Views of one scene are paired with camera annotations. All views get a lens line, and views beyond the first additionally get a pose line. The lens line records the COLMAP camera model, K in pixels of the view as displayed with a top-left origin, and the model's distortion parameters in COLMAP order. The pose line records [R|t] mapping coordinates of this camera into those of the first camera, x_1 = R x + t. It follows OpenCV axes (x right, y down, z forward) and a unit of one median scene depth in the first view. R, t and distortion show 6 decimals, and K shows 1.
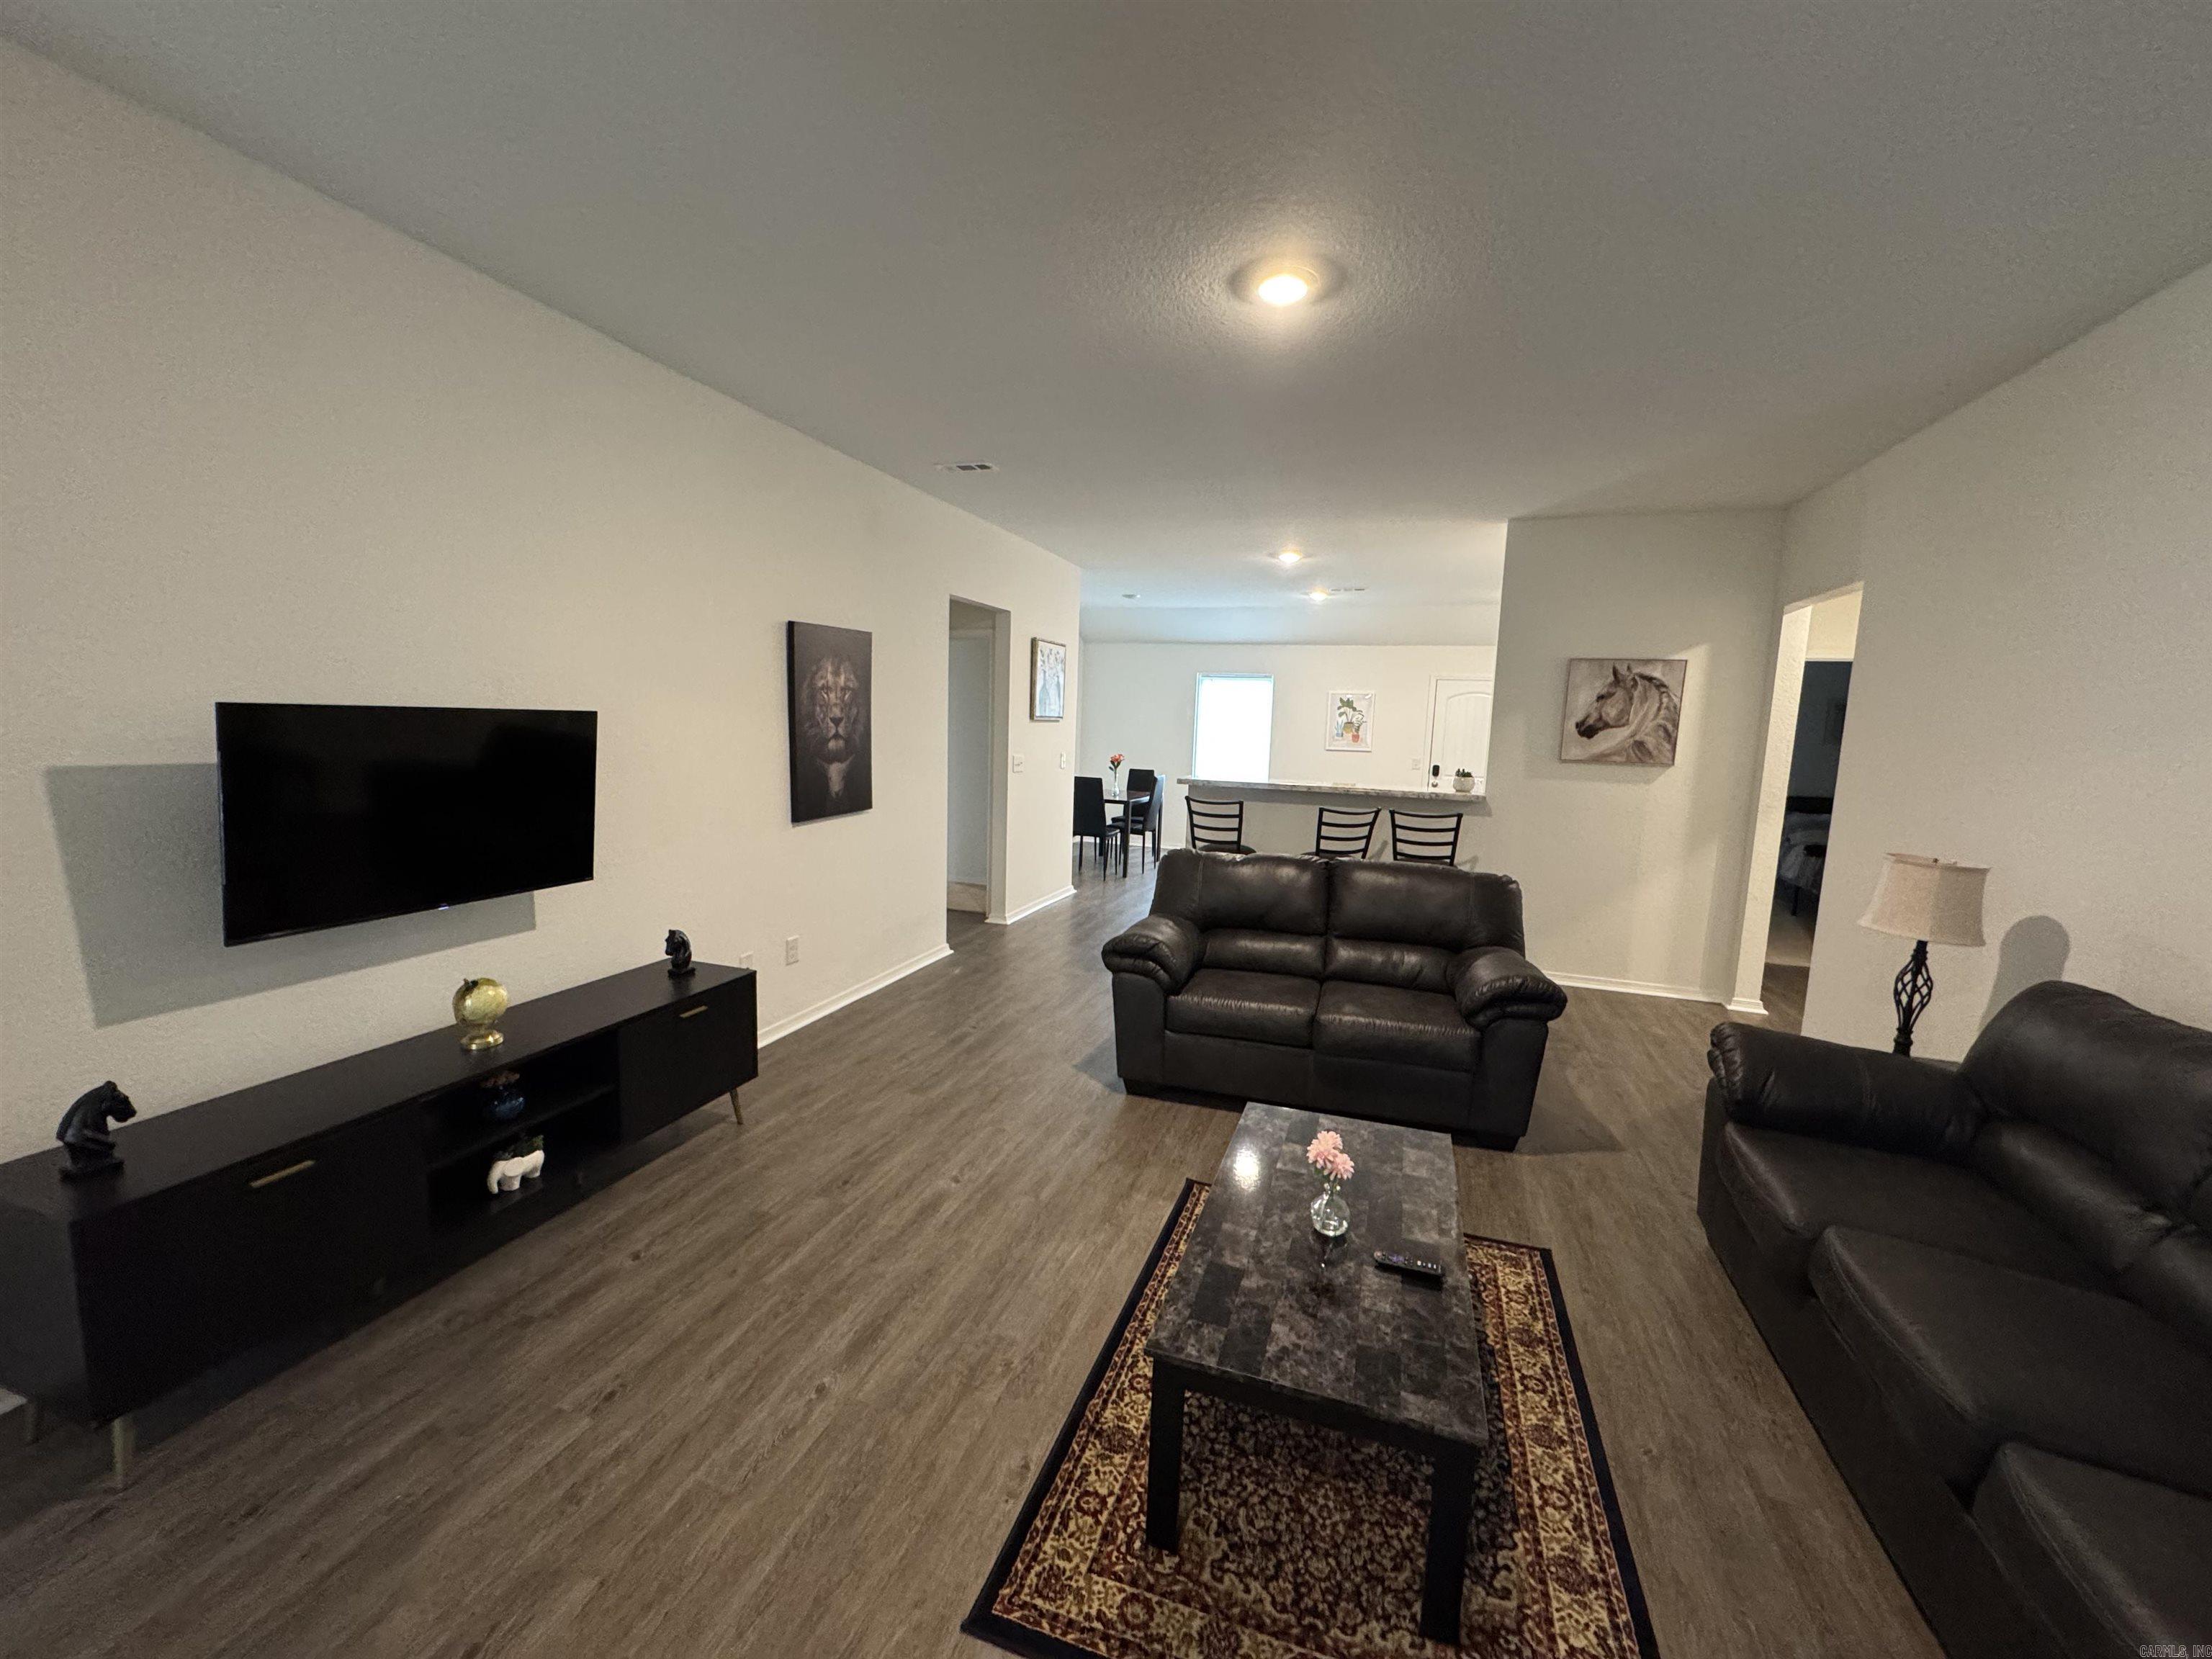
lens RADIAL K [[881.3, 0, 1103.4], [0, 881.3, 826.1], [0, 0, 1]] dist [-0.002835, 0.000424]
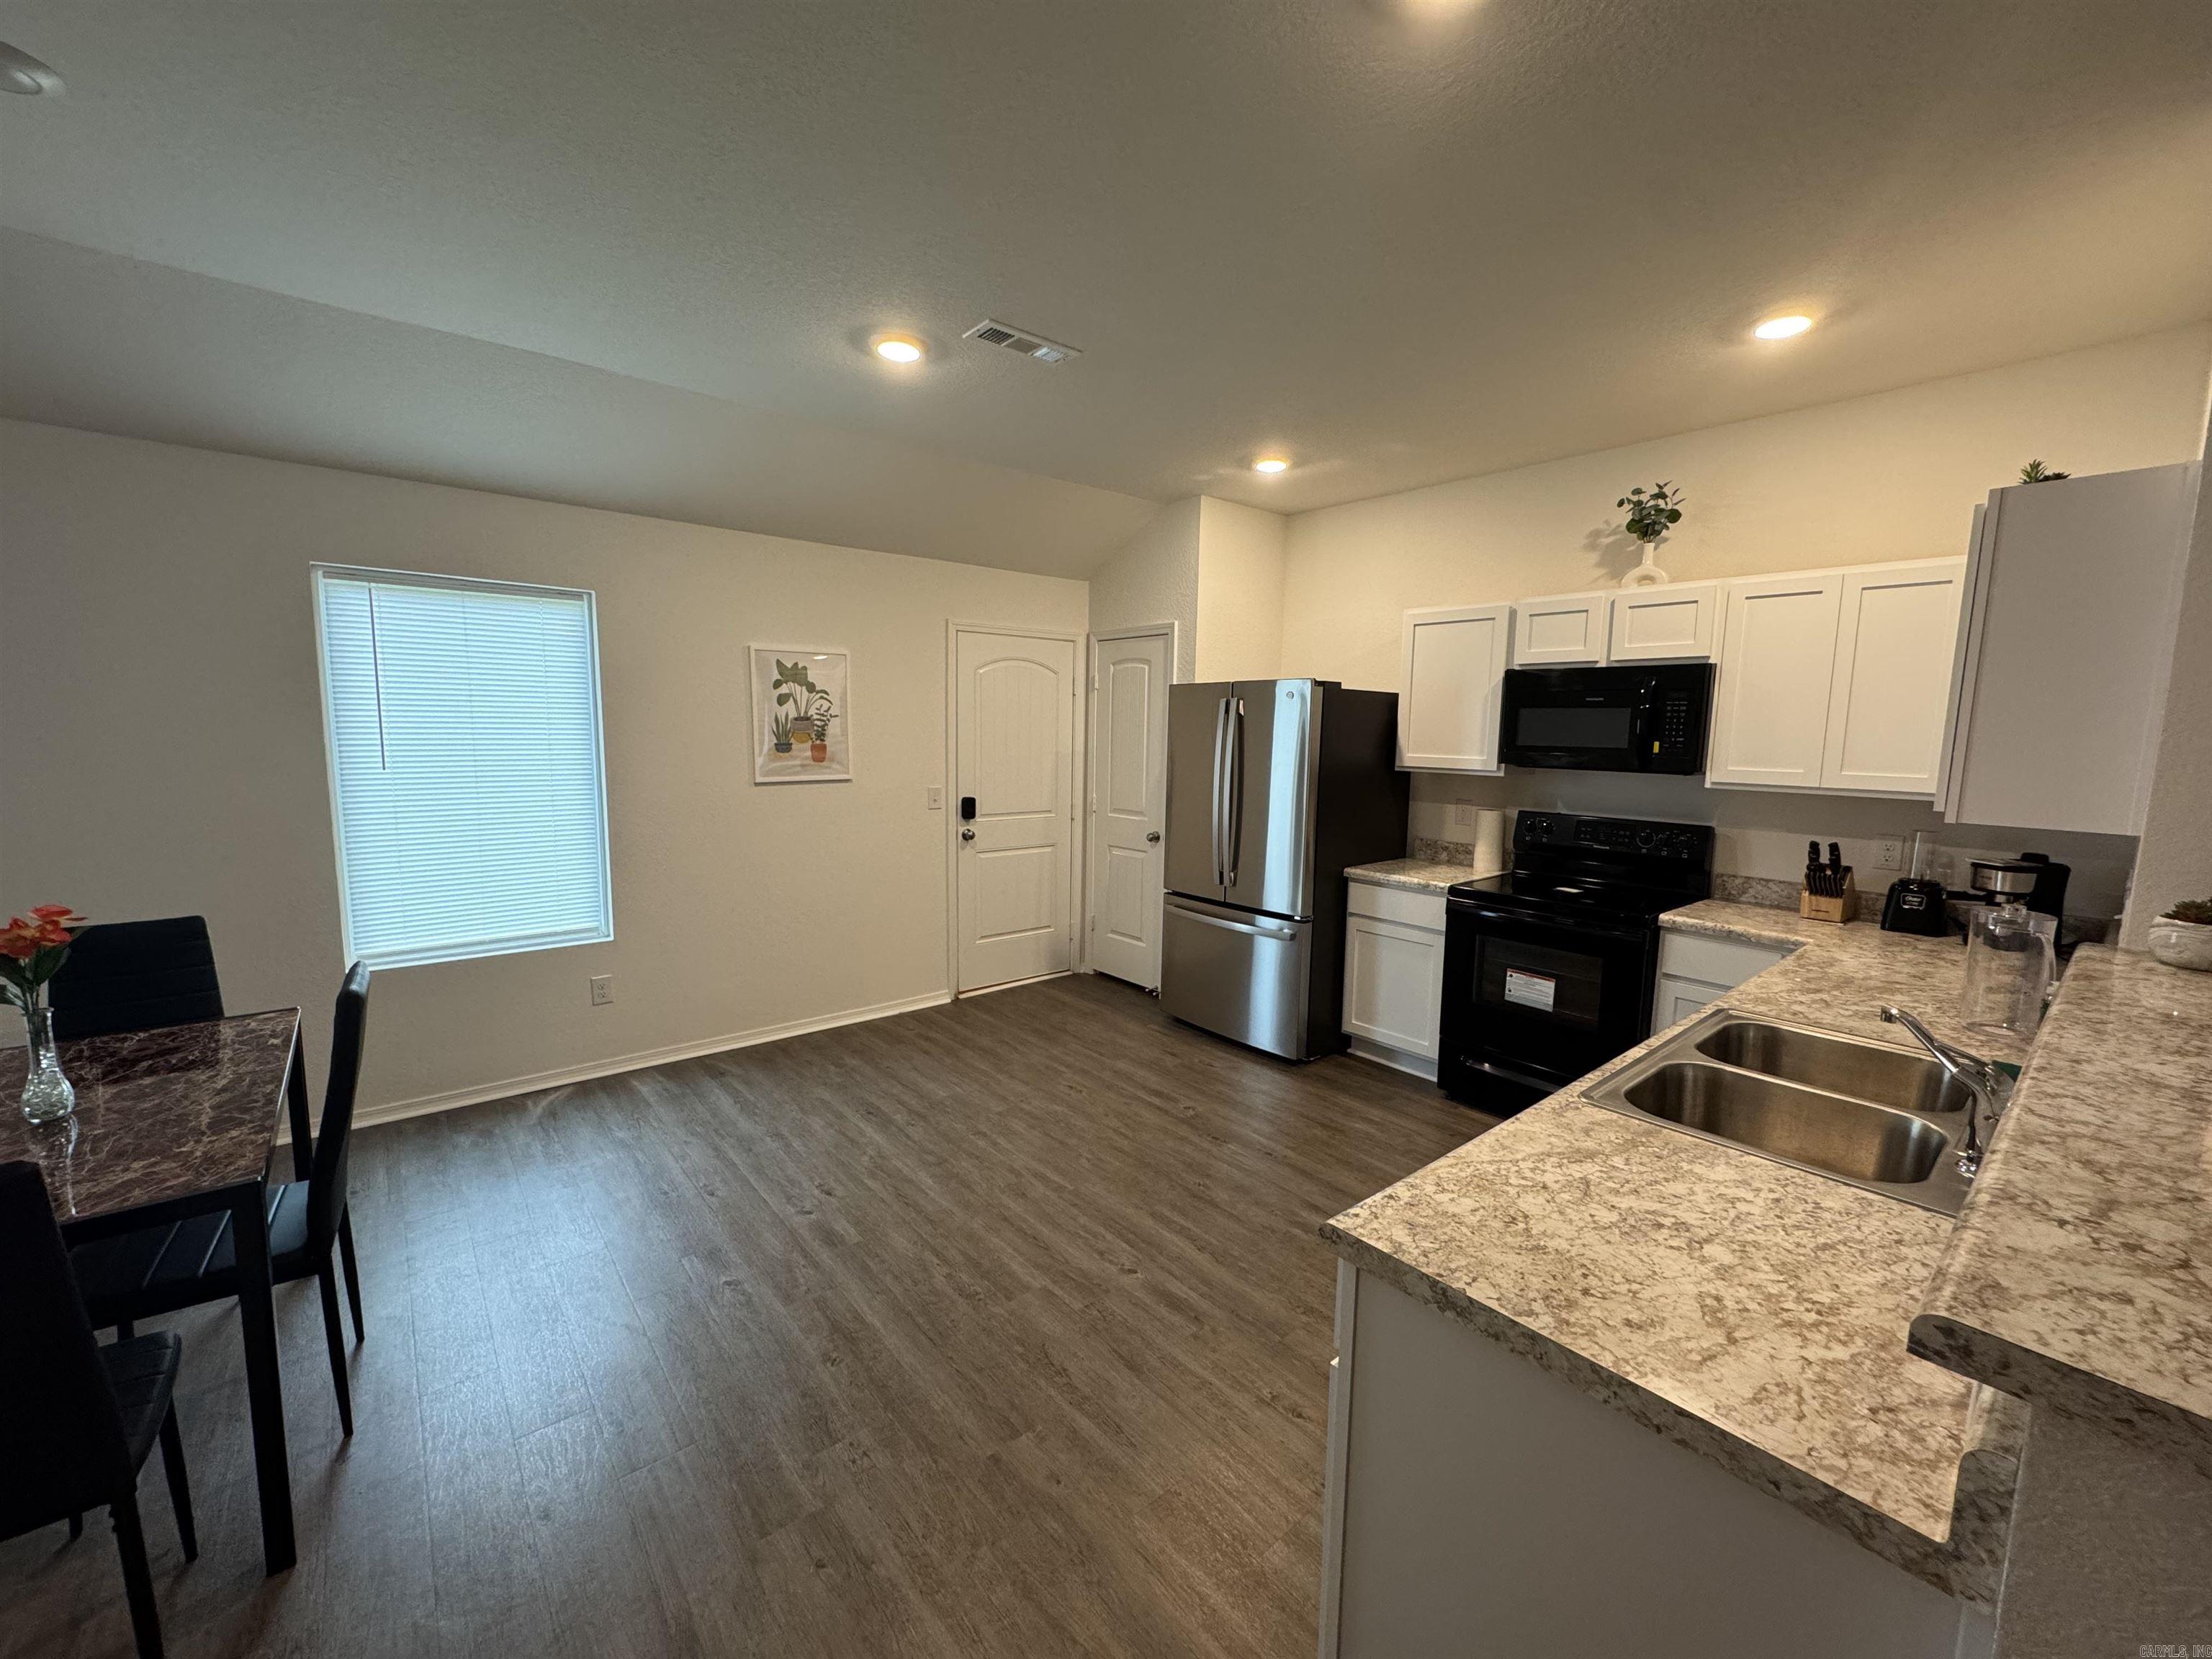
lens RADIAL K [[881.3, 0, 1102.6], [0, 881.3, 827.7], [0, 0, 1]] dist [-0.002835, 0.000424]
pose [[0.514625, -0.123159, 0.848524, -0.068964], [0.102216, 0.991385, 0.081901, -0.274014], [-0.851301, 0.044584, 0.522780, 2.112677]]
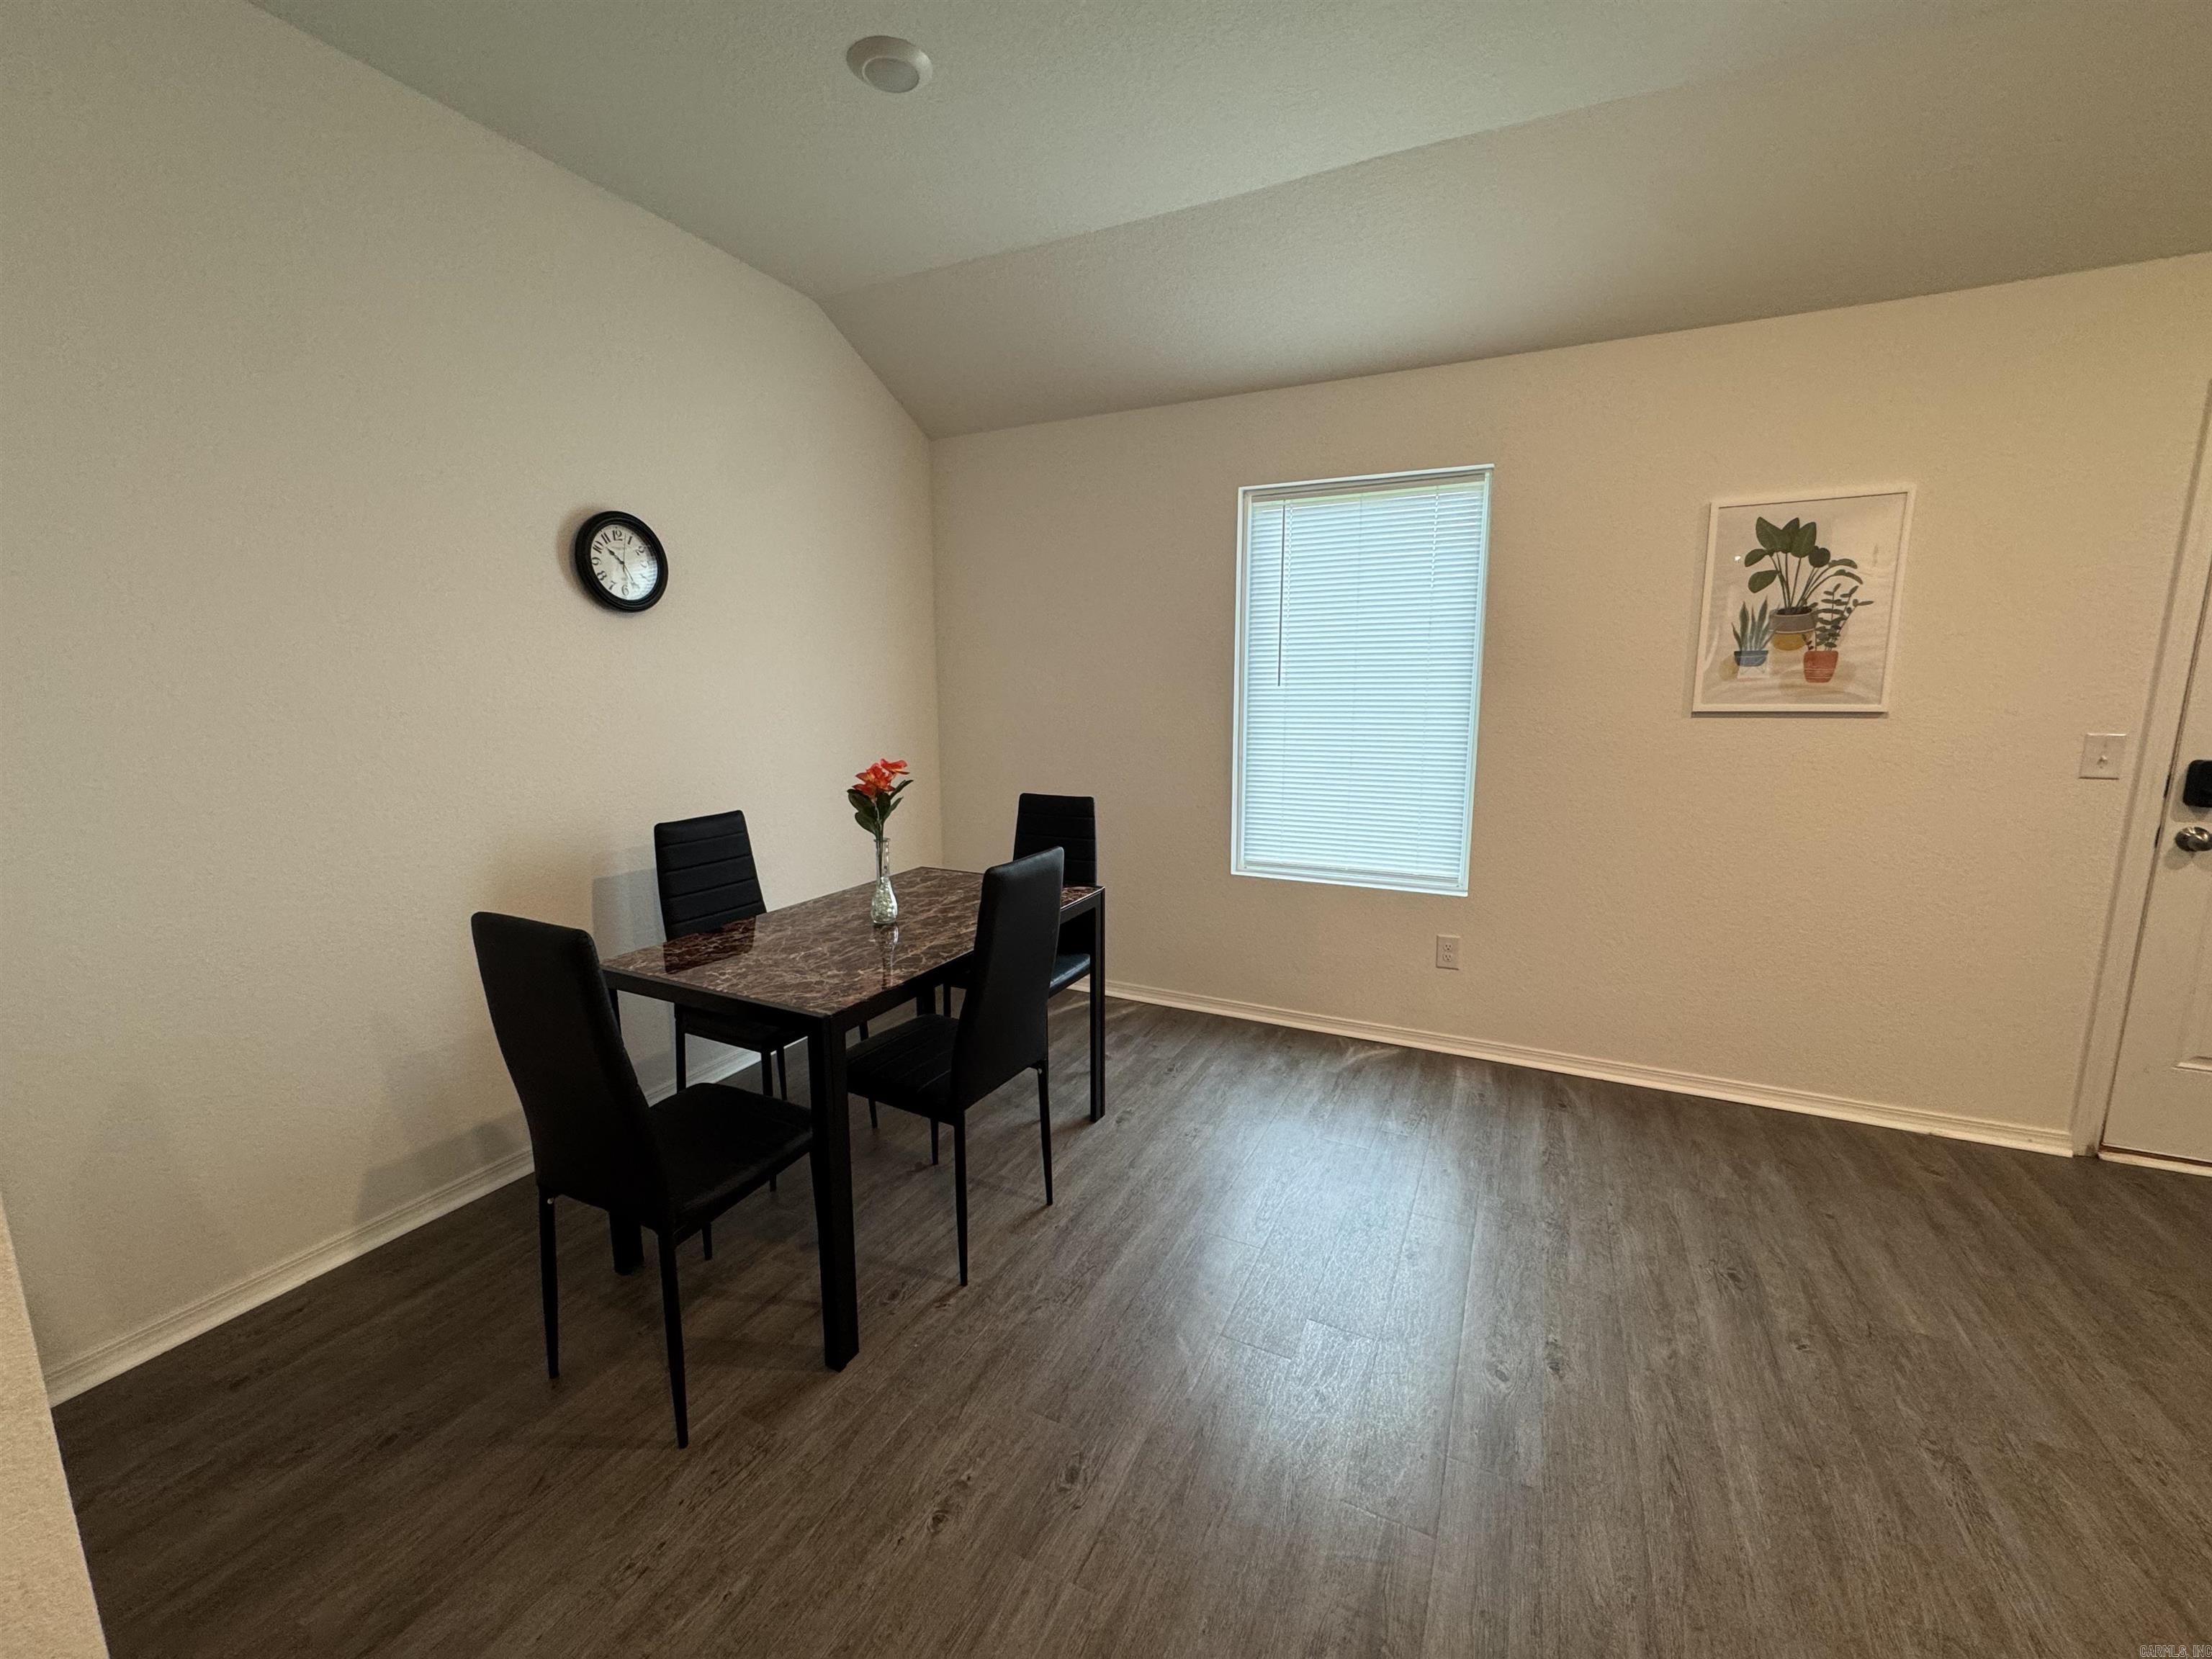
lens RADIAL K [[881.3, 0, 1102.0], [0, 881.3, 829.3], [0, 0, 1]] dist [-0.002835, 0.000424]
pose [[0.992138, -0.015264, -0.124215, 0.329240], [0.020732, 0.998866, 0.042849, -0.215056], [0.123420, -0.045087, 0.991330, 2.293620]]
